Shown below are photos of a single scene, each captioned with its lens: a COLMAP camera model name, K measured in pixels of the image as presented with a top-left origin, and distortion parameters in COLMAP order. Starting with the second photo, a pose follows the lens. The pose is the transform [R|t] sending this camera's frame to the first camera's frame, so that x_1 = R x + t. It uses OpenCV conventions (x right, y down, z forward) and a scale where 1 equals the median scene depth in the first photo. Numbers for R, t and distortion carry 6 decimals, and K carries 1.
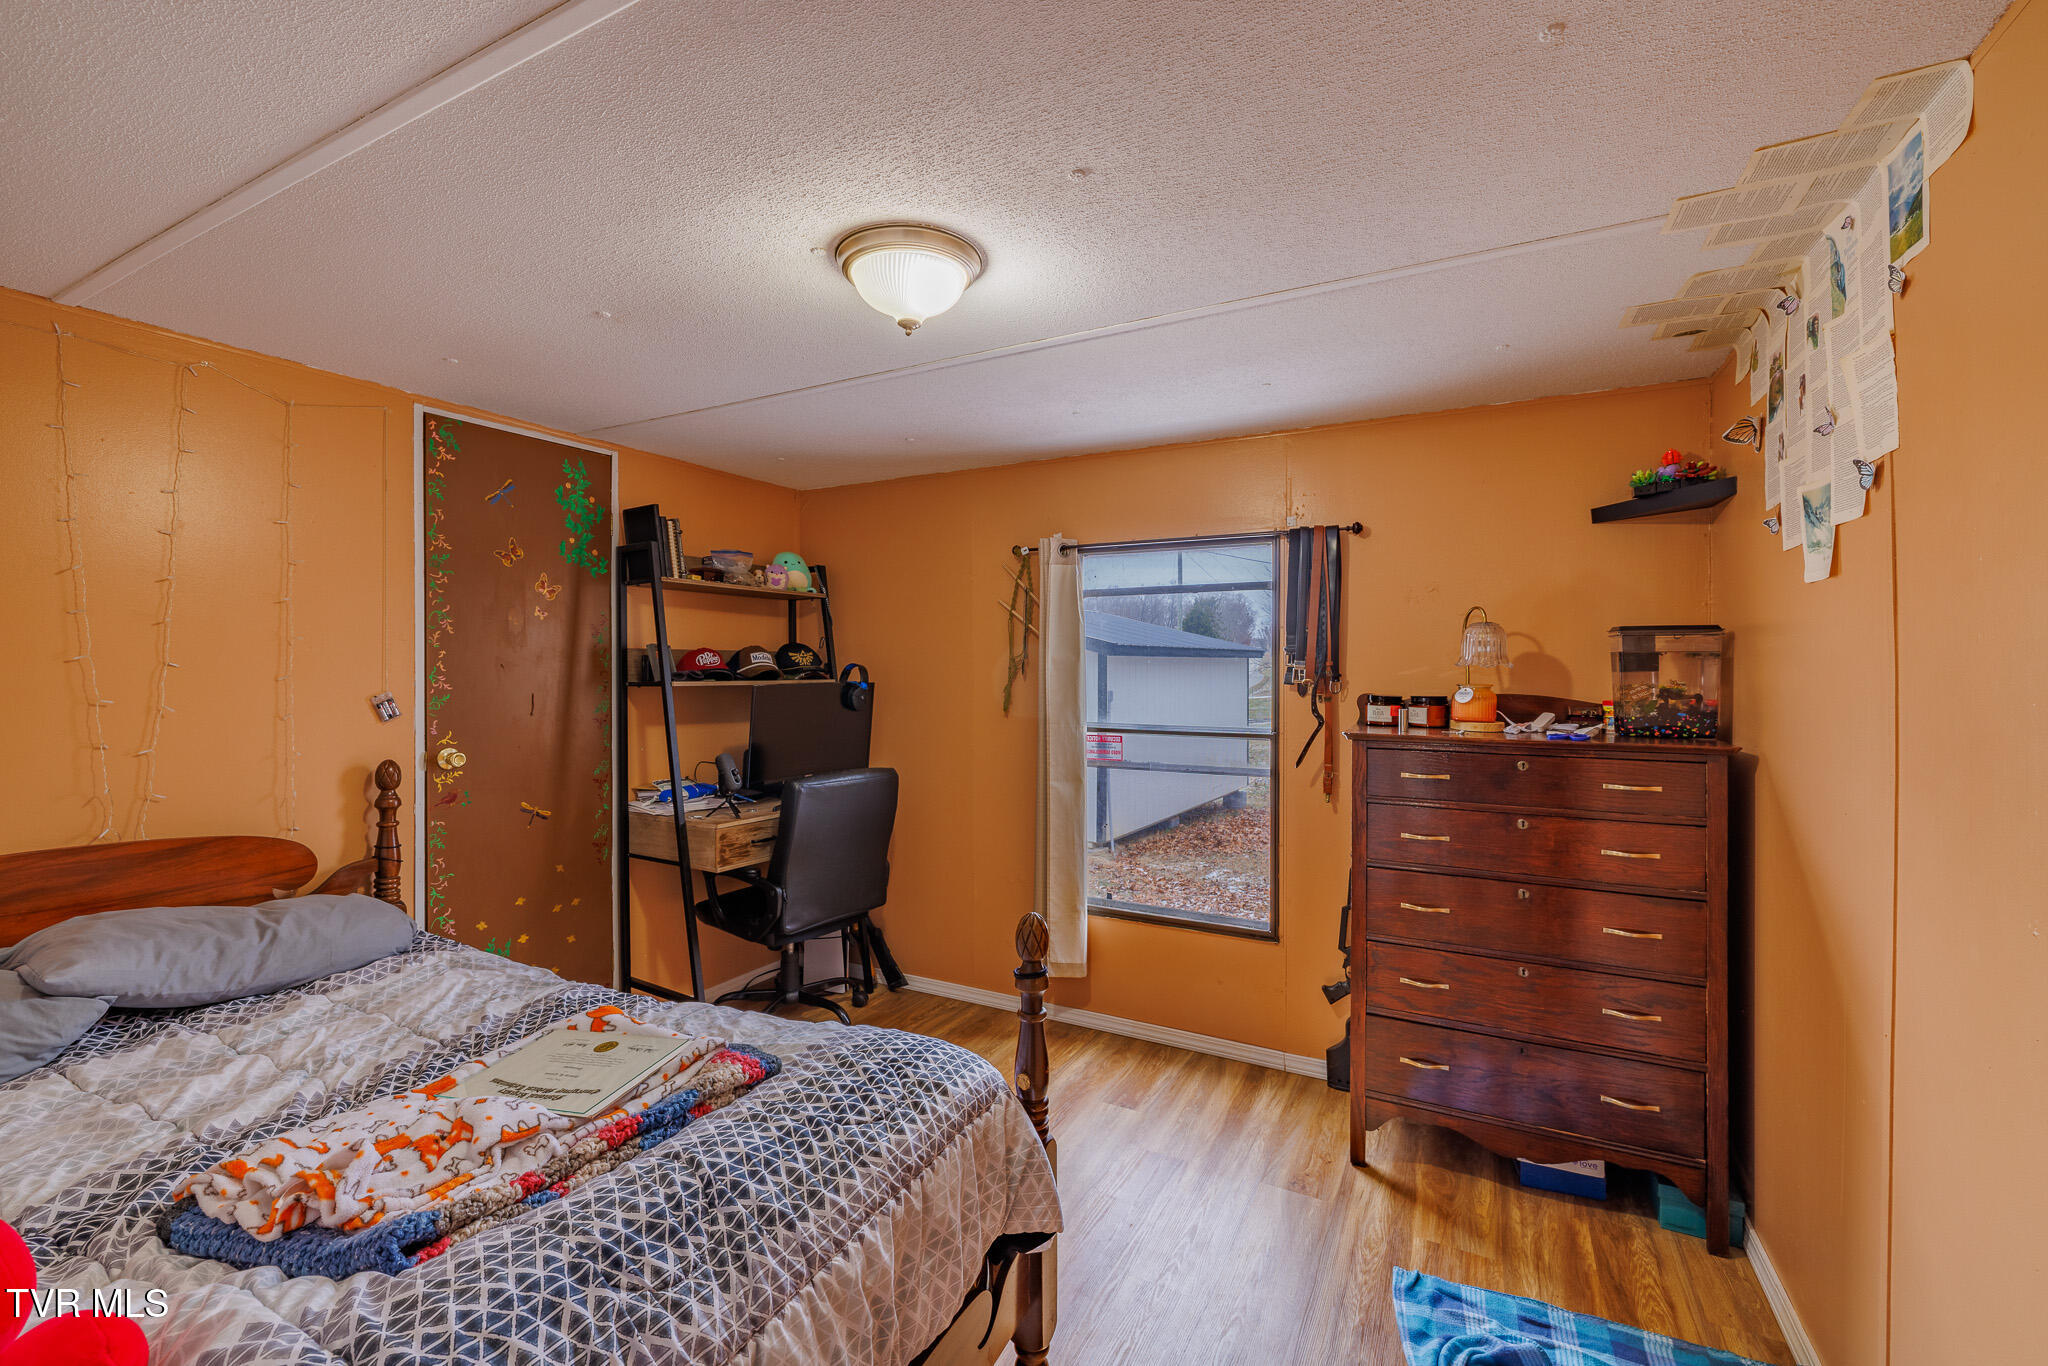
lens RADIAL K [[859.8, 0, 1020.3], [0, 859.8, 680.9], [0, 0, 1]] dist [0.001367, 0.000640]
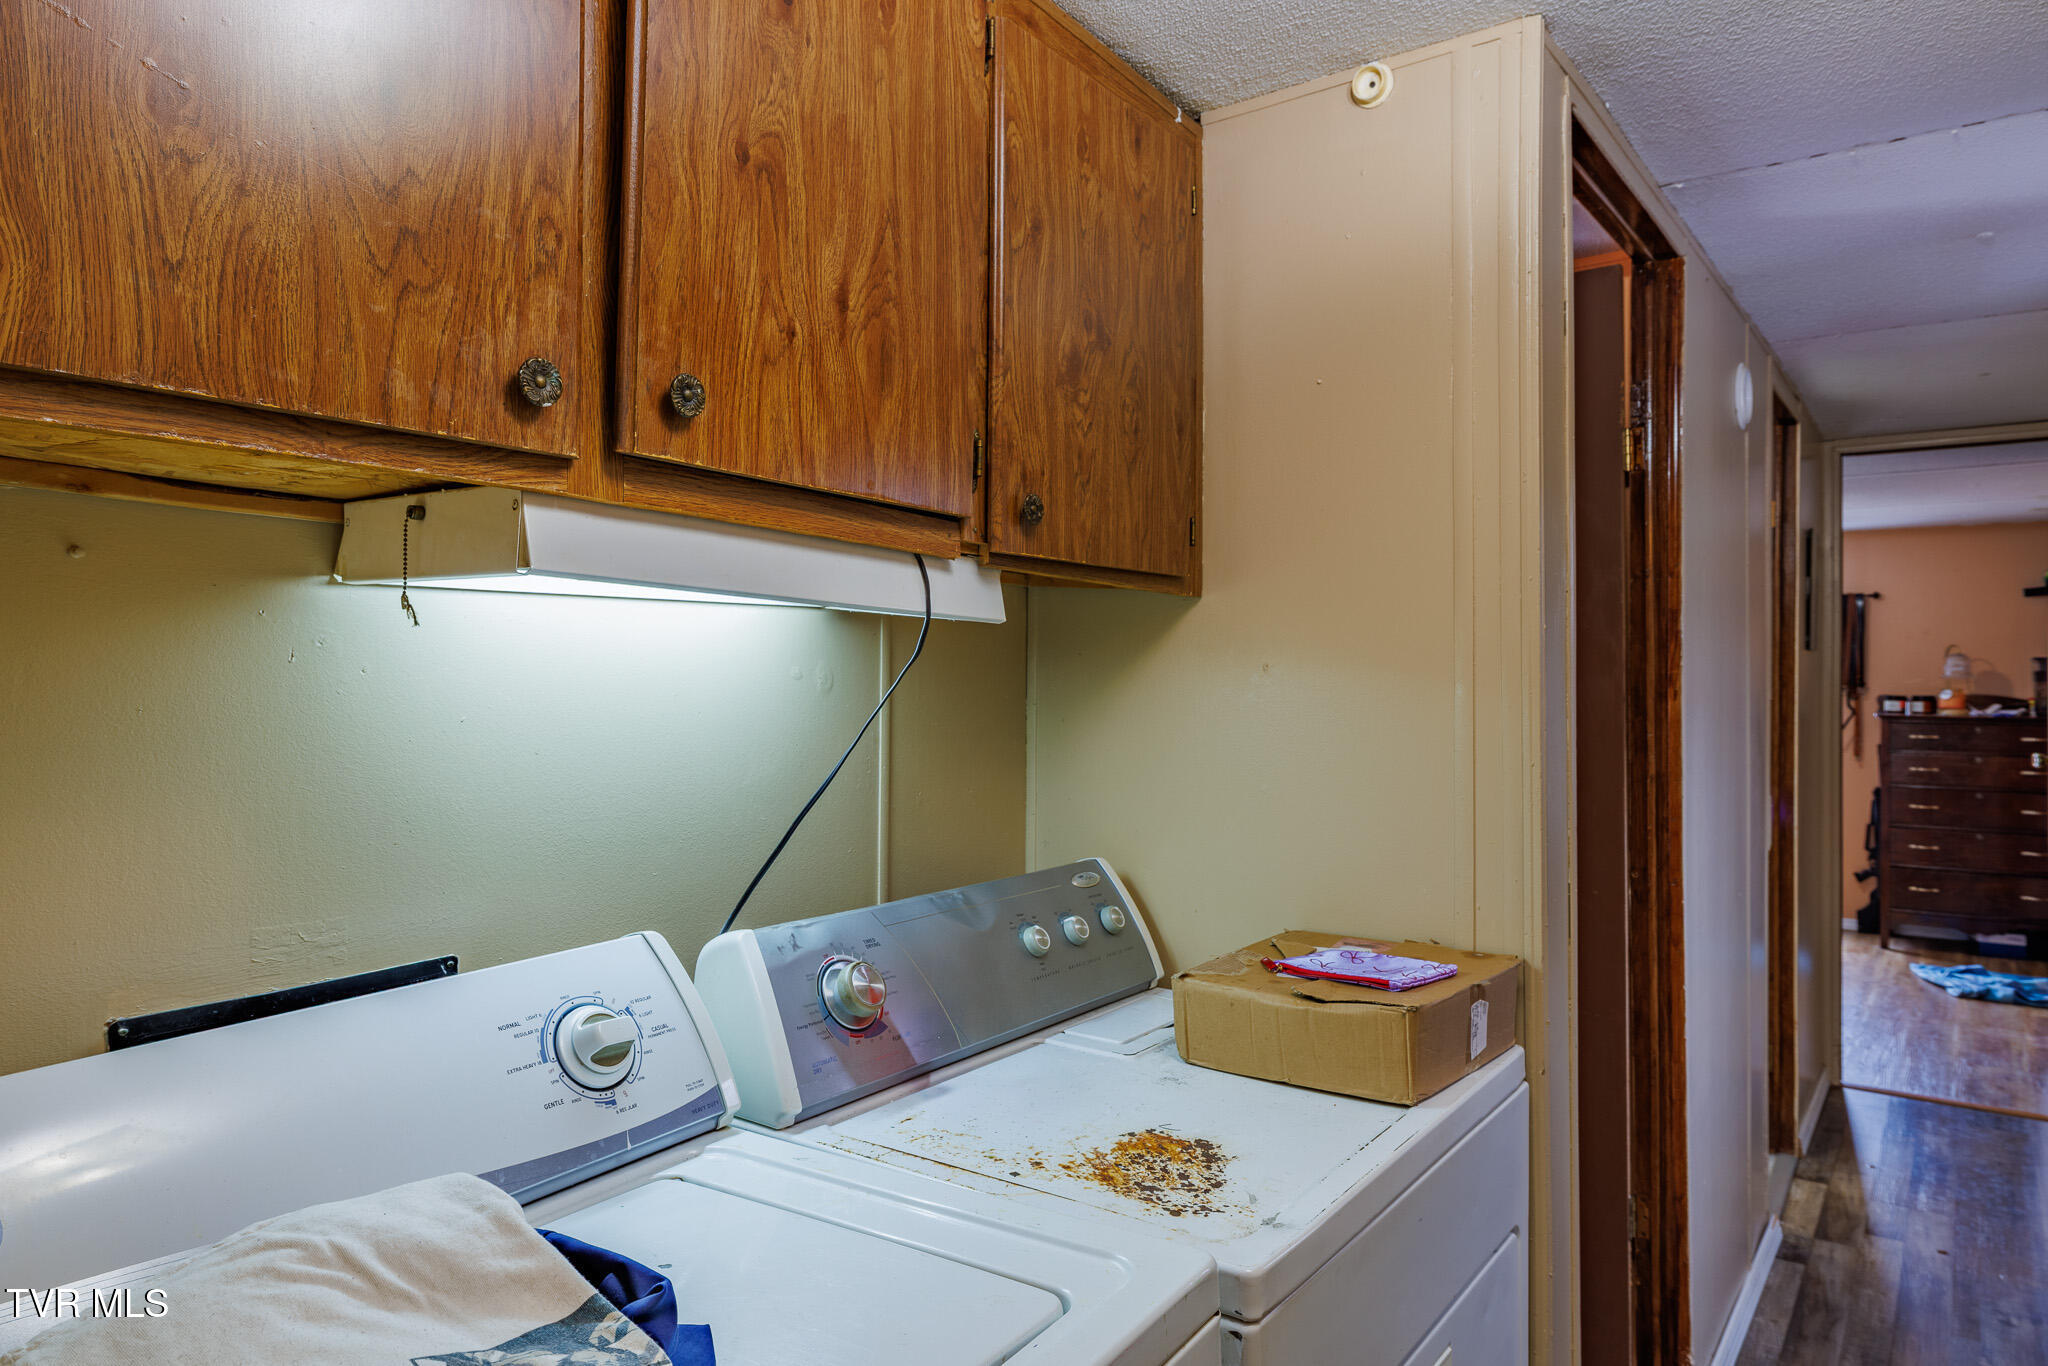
lens RADIAL K [[1336.2, 0, 1012.6], [0, 1336.2, 685.1], [0, 0, 1]] dist [0.003978, 0.004137]
pose [[0.990089, -0.010333, -0.140062, -0.987155], [0.010681, 0.999941, 0.001731, -0.027801], [0.140036, -0.003209, 0.990141, -1.973949]]
